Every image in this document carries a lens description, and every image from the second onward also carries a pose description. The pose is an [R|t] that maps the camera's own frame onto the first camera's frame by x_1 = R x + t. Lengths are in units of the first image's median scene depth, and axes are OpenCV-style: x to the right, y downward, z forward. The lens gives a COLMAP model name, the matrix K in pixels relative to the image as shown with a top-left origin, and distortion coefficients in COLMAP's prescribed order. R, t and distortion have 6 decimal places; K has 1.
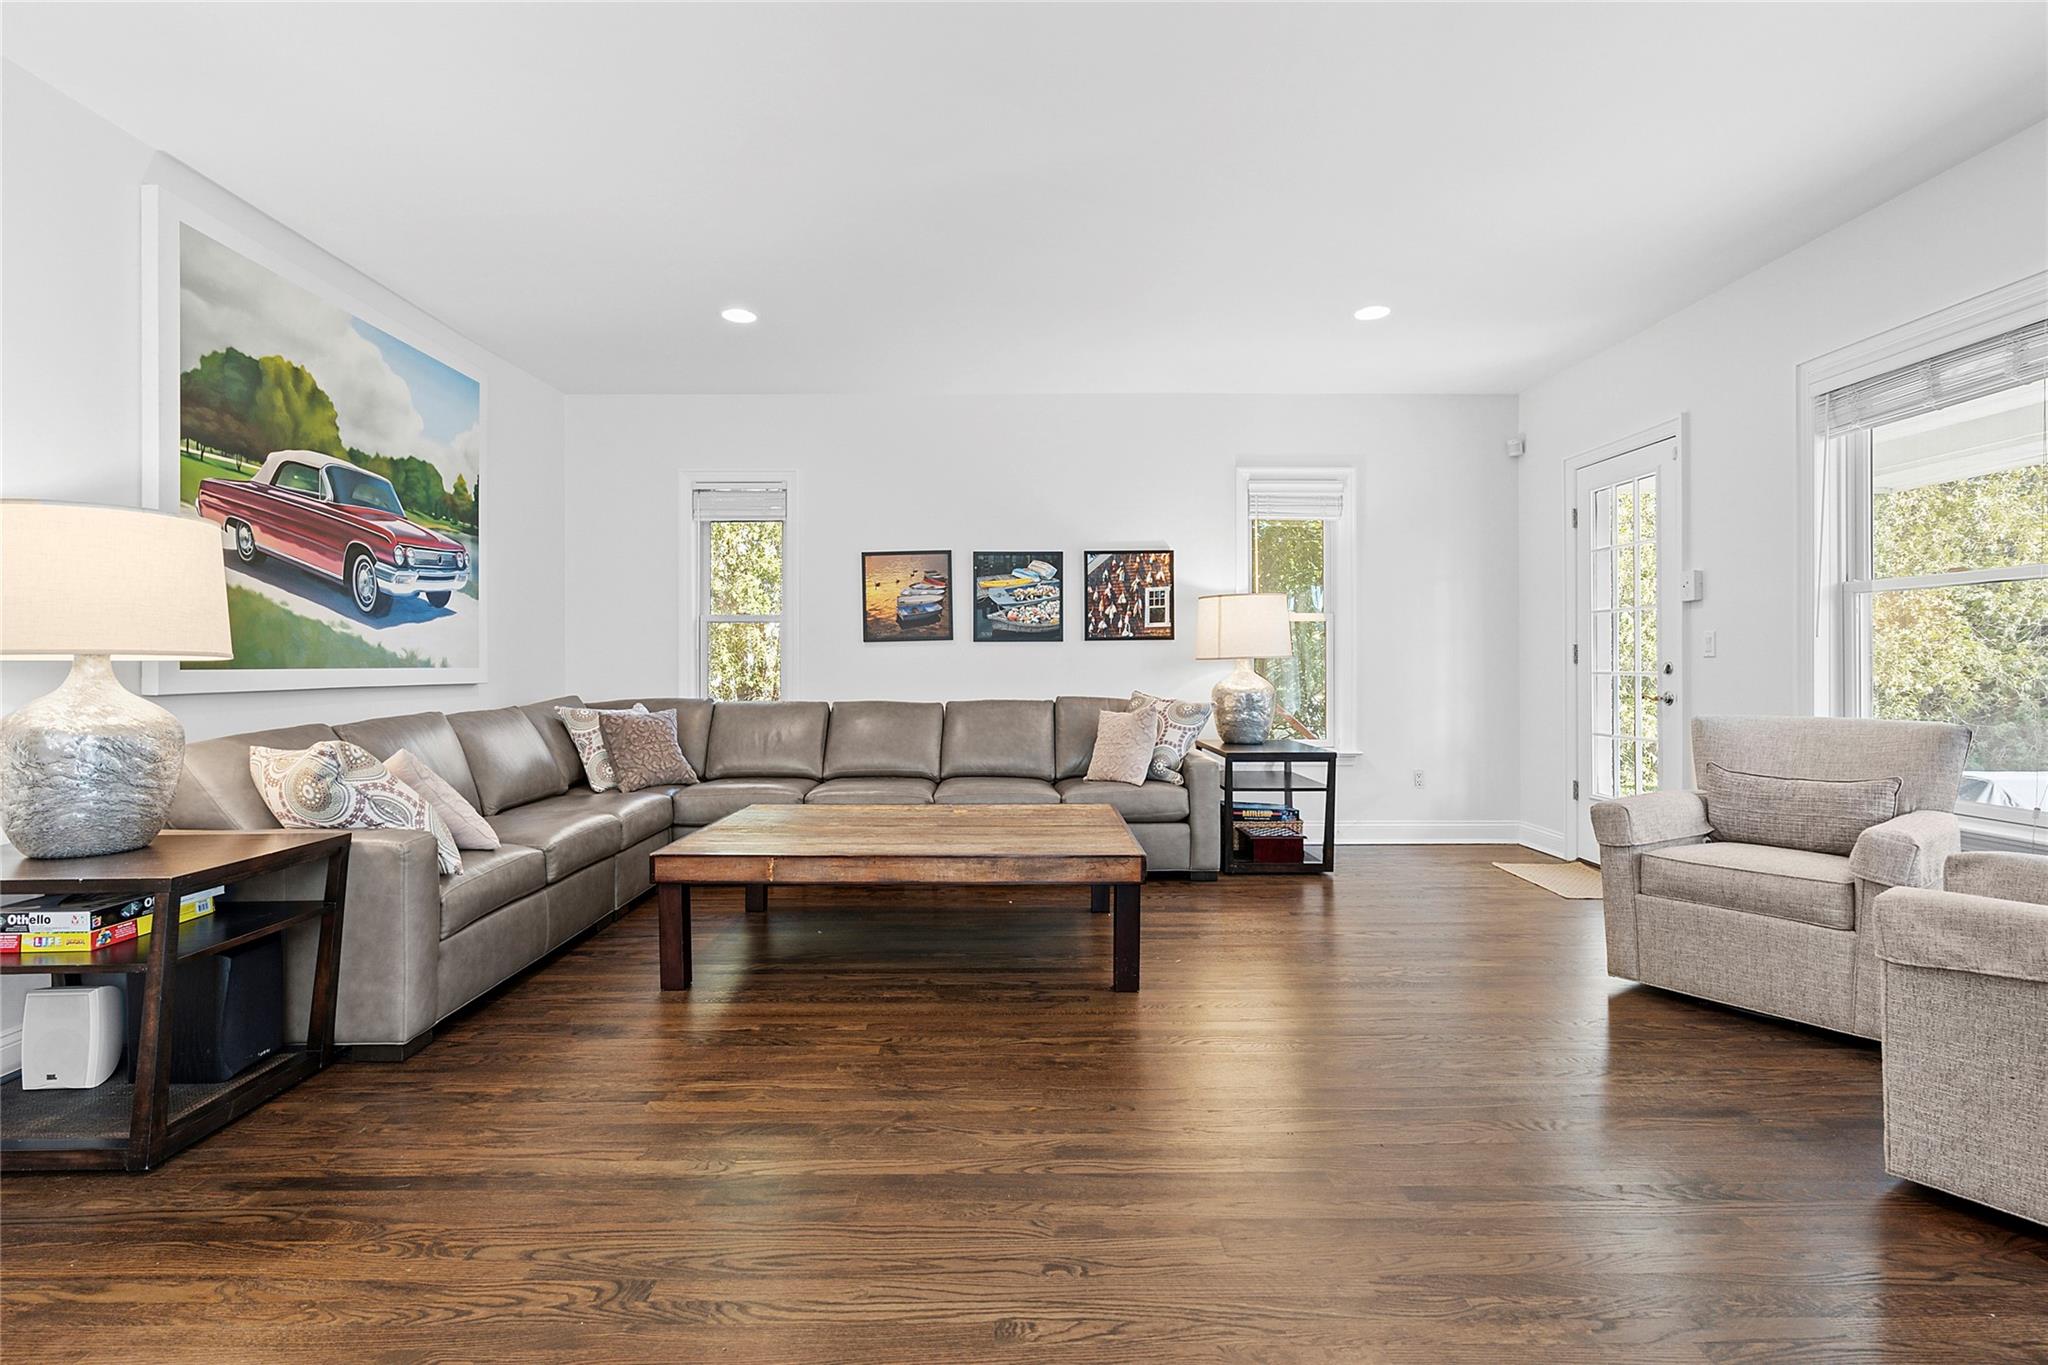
lens RADIAL K [[921.5, 0, 1024.5], [0, 921.5, 673.5], [0, 0, 1]] dist [0.001743, 0.000044]
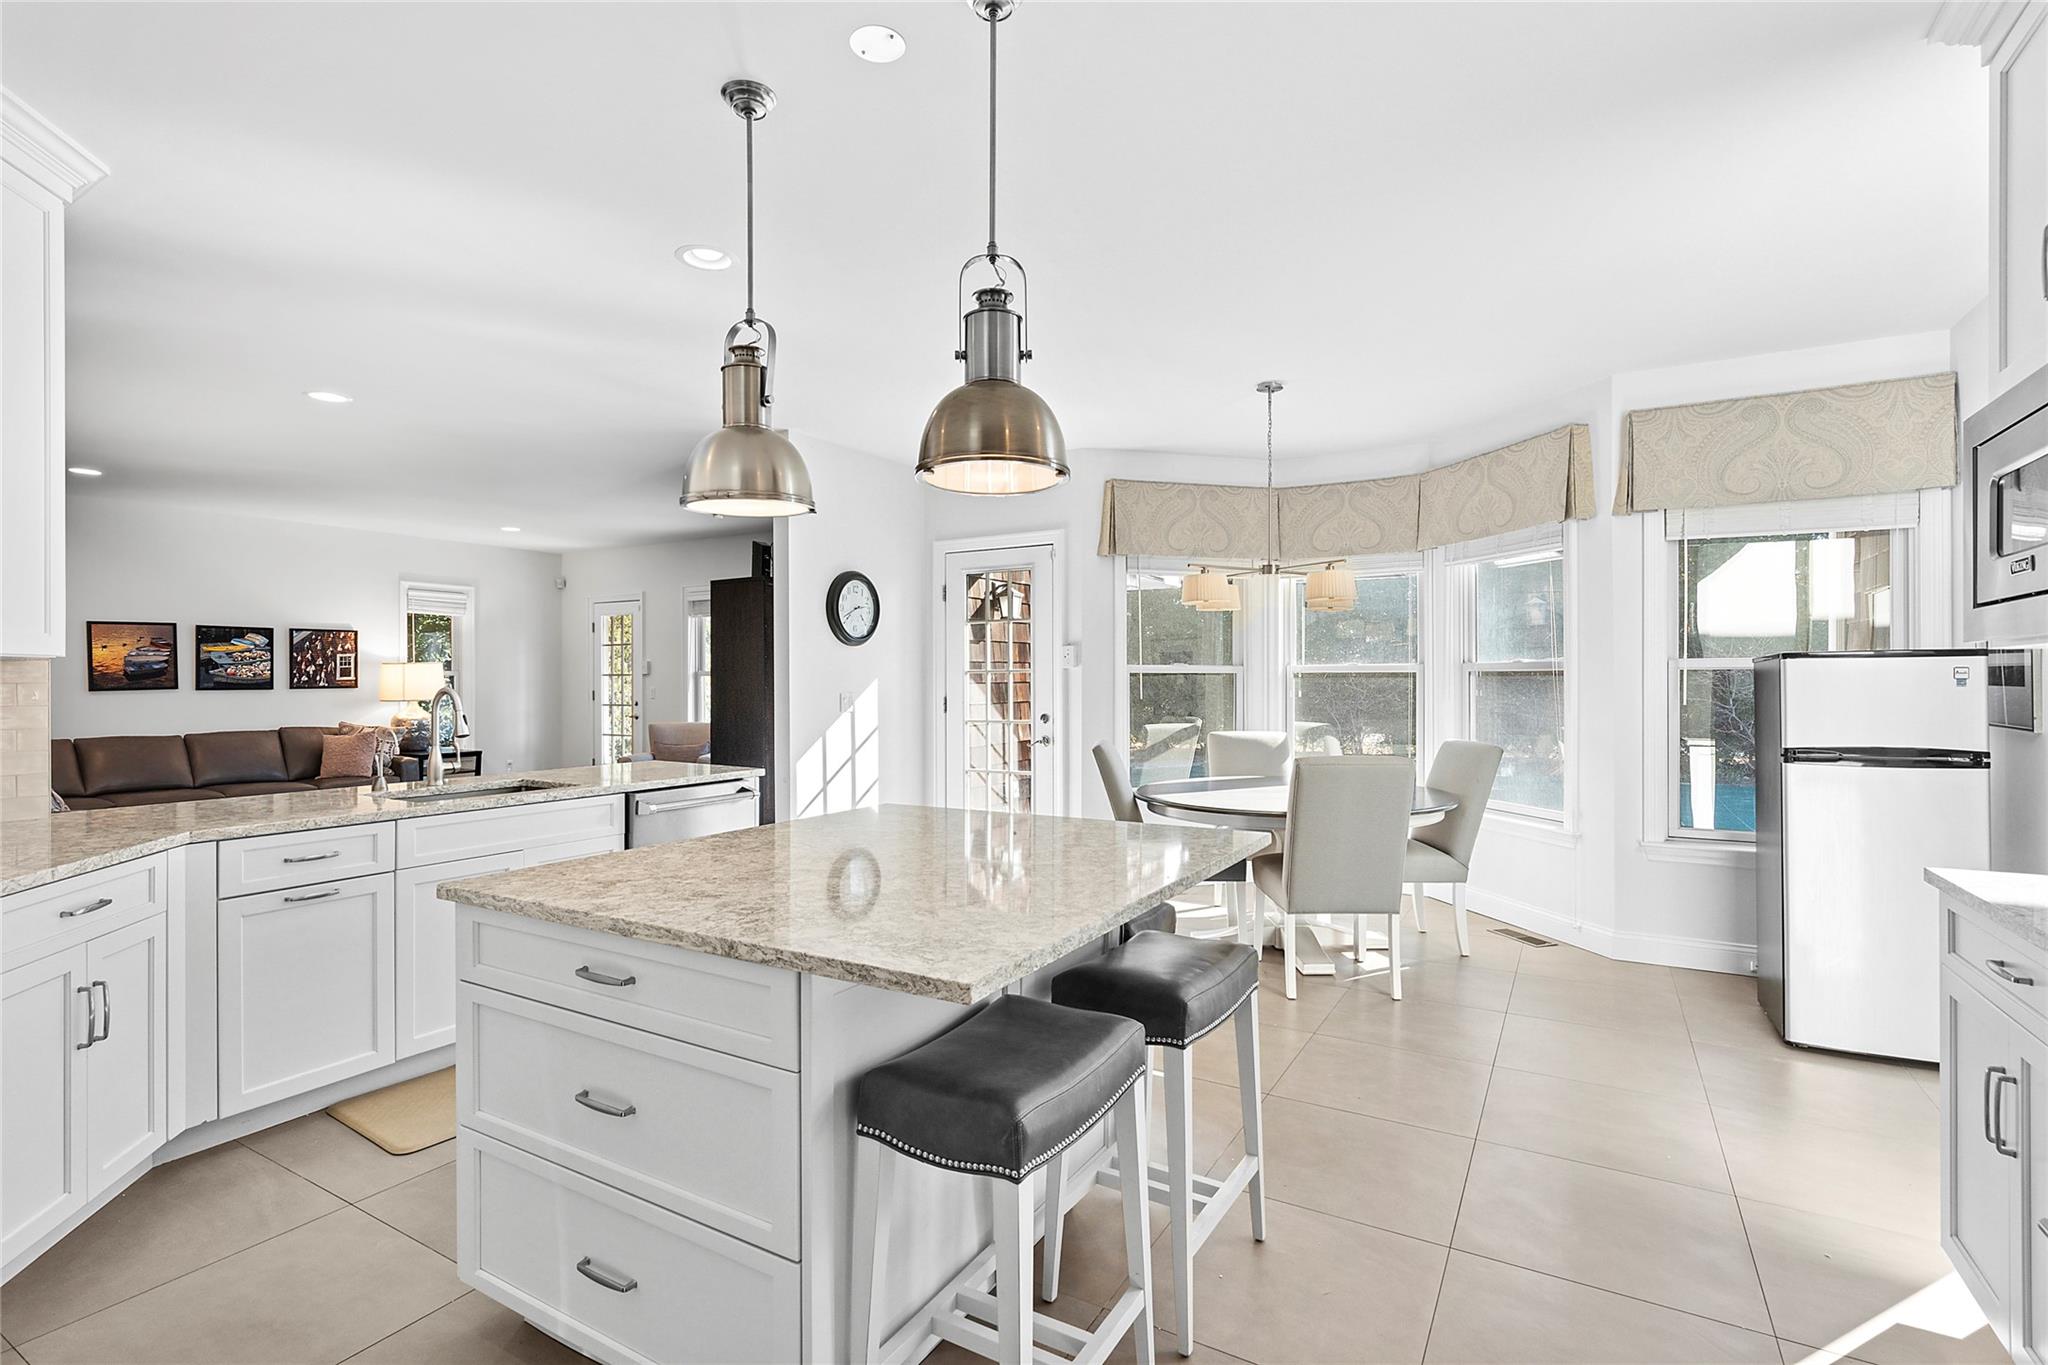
lens RADIAL K [[965.7, 0, 1025.6], [0, 965.7, 684.4], [0, 0, 1]] dist [0.005502, 0.000412]
pose [[0.520791, -0.002125, 0.853682, -0.650681], [0.003334, 0.999994, 0.000455, -0.039611], [-0.853678, 0.002610, 0.520795, -0.822987]]
